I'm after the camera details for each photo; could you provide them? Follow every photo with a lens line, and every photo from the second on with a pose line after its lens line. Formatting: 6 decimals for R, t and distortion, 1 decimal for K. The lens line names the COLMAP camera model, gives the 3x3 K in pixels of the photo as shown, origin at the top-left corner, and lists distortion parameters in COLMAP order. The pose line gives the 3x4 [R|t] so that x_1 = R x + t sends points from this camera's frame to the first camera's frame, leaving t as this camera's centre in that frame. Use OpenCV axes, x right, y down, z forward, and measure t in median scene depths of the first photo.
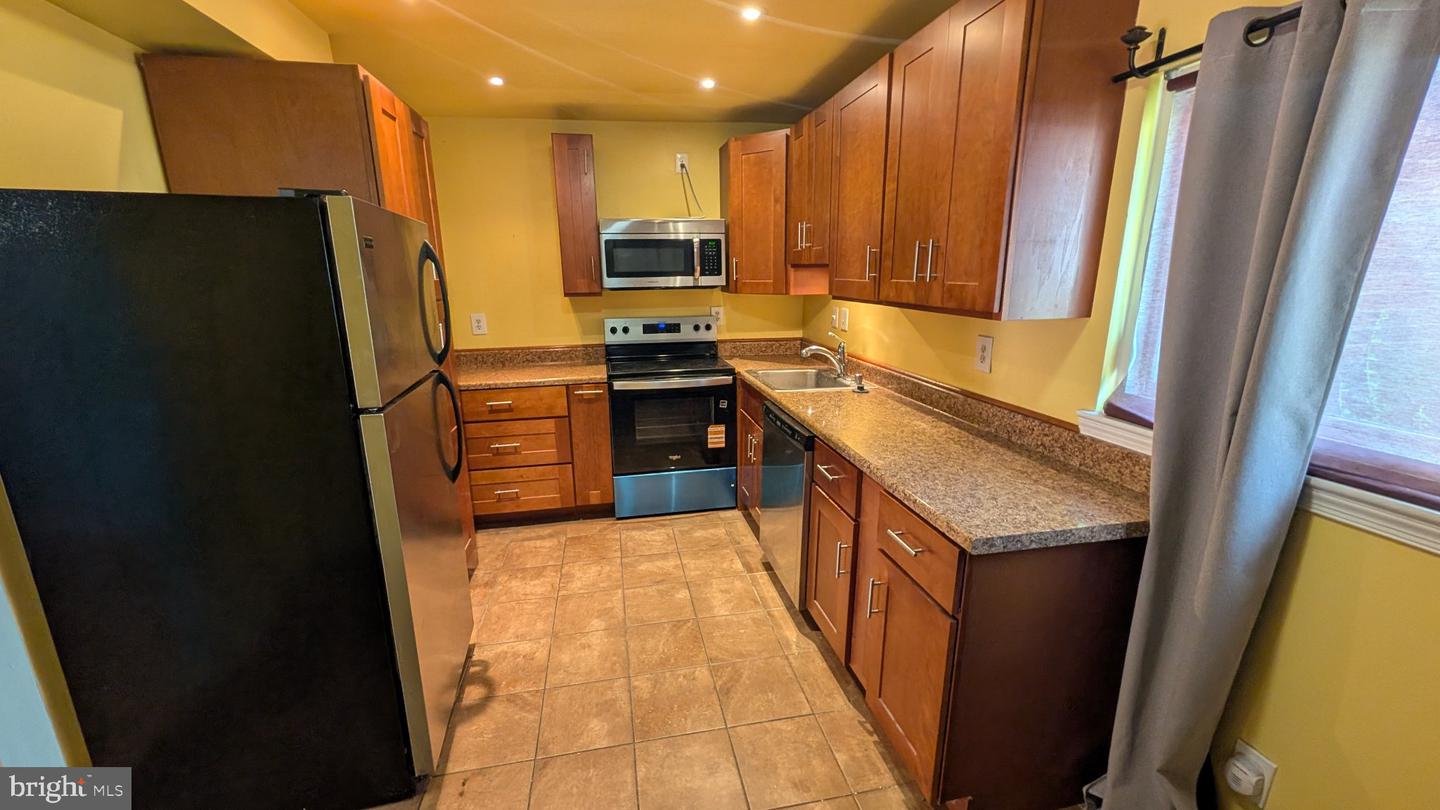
lens RADIAL K [[556.1, 0, 711.8], [0, 556.1, 405.4], [0, 0, 1]] dist [0.001479, -0.000081]
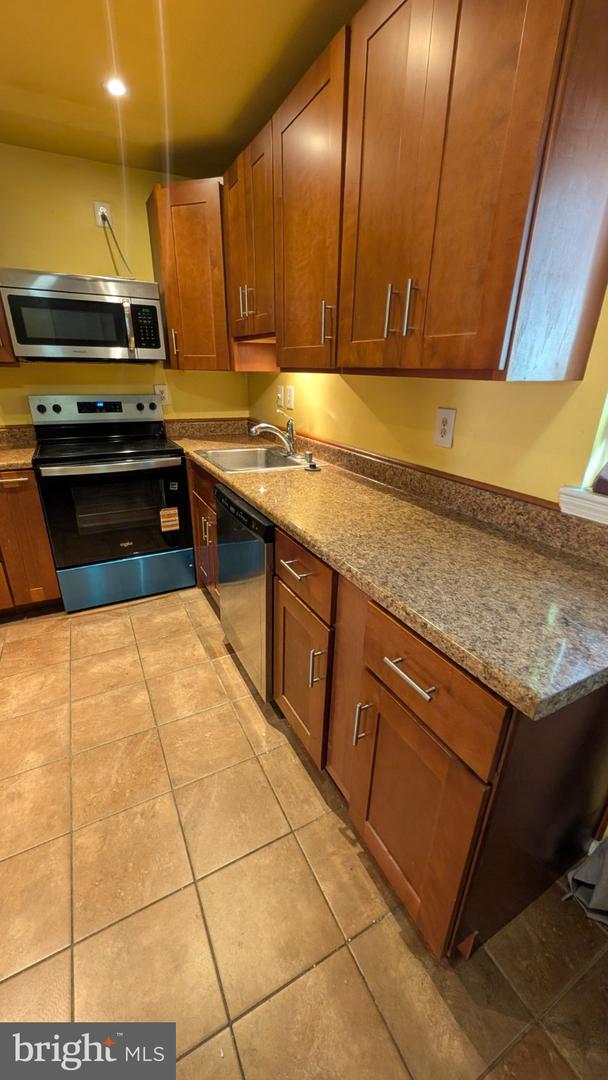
lens RADIAL K [[417.1, 0, 304.6], [0, 417.1, 534.9], [0, 0, 1]] dist [0.001479, -0.000081]
pose [[0.956198, -0.081024, 0.281284, 0.037513], [0.040881, 0.988475, 0.145761, -0.020862], [-0.289852, -0.127877, 0.948490, 0.311054]]
